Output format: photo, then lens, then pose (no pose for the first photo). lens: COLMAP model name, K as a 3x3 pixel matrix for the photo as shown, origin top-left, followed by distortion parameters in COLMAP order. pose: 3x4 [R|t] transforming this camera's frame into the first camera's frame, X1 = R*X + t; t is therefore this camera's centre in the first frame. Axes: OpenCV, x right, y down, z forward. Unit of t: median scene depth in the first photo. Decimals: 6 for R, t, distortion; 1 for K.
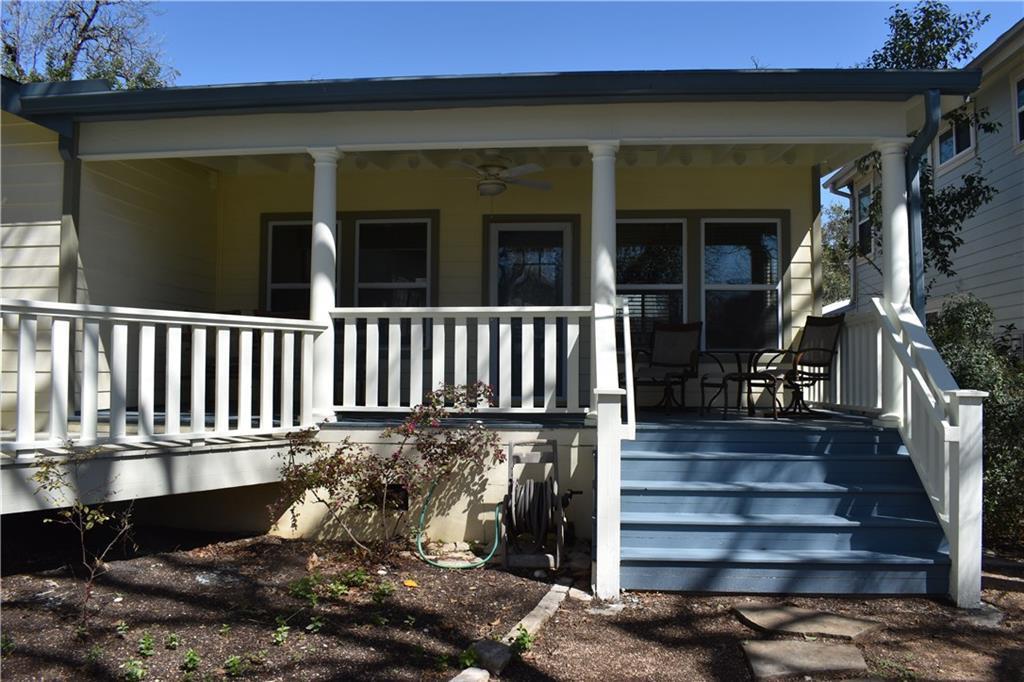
lens RADIAL K [[801.9, 0, 515.5], [0, 801.9, 343.8], [0, 0, 1]] dist [-0.093775, 0.014652]
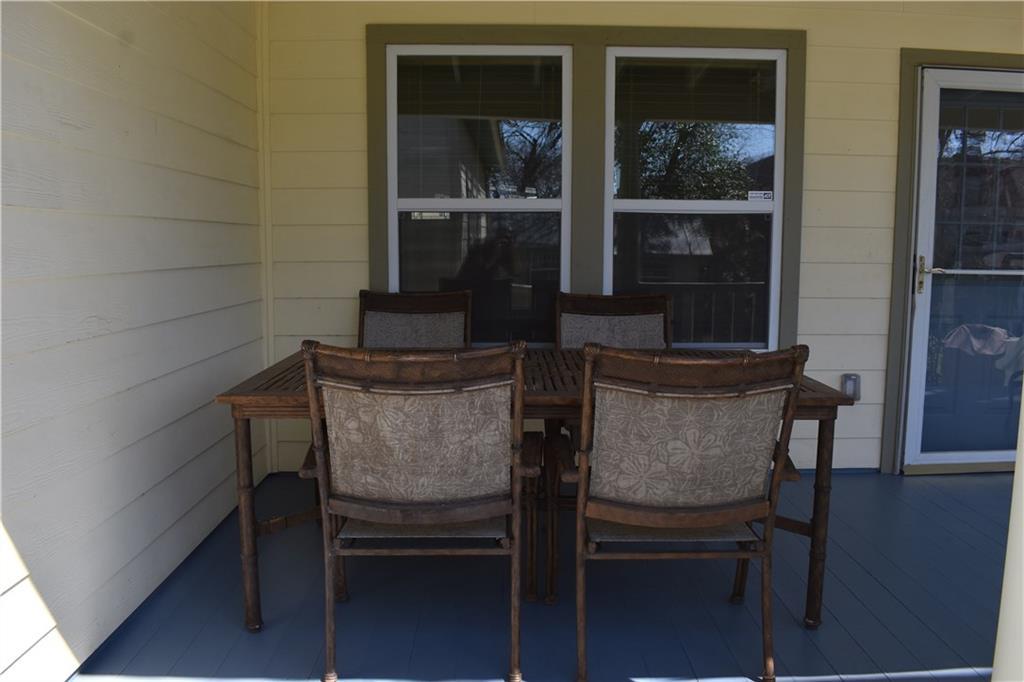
lens RADIAL K [[801.9, 0, 515.5], [0, 801.9, 343.8], [0, 0, 1]] dist [-0.093775, 0.014652]
pose [[0.992734, -0.017260, 0.119084, -0.425533], [-0.001738, 0.987499, 0.157617, -0.094402], [-0.120316, -0.156679, 0.980294, 0.810678]]
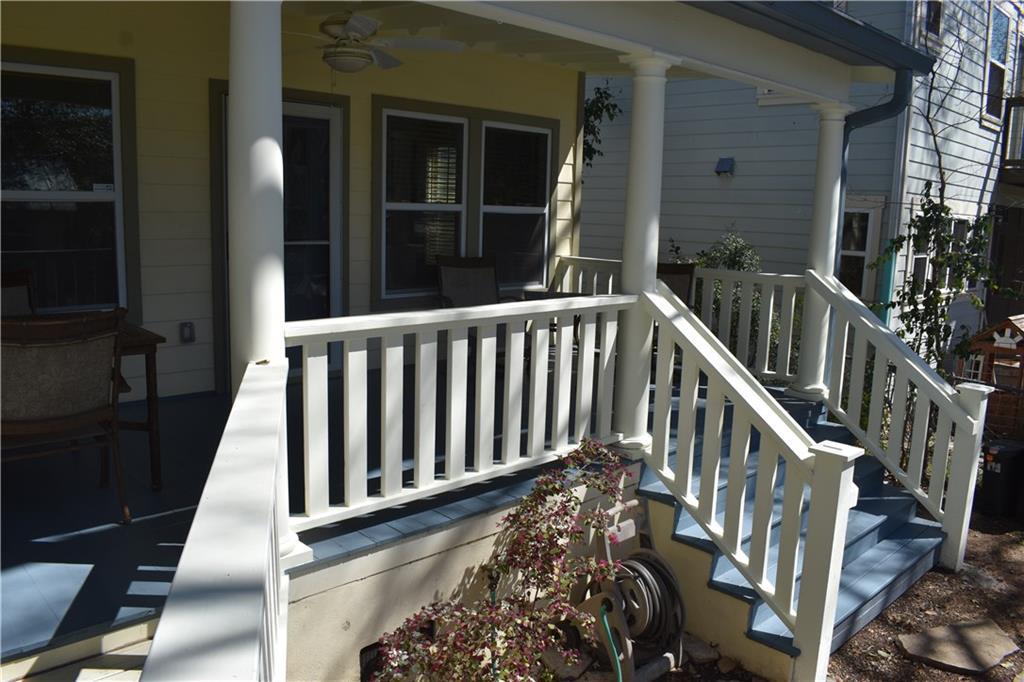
lens RADIAL K [[801.9, 0, 515.5], [0, 801.9, 343.8], [0, 0, 1]] dist [-0.093775, 0.014652]
pose [[0.648698, -0.115391, 0.752247, -0.490218], [-0.054688, 0.978815, 0.197306, -0.133183], [-0.759079, -0.169131, 0.628645, 0.601336]]
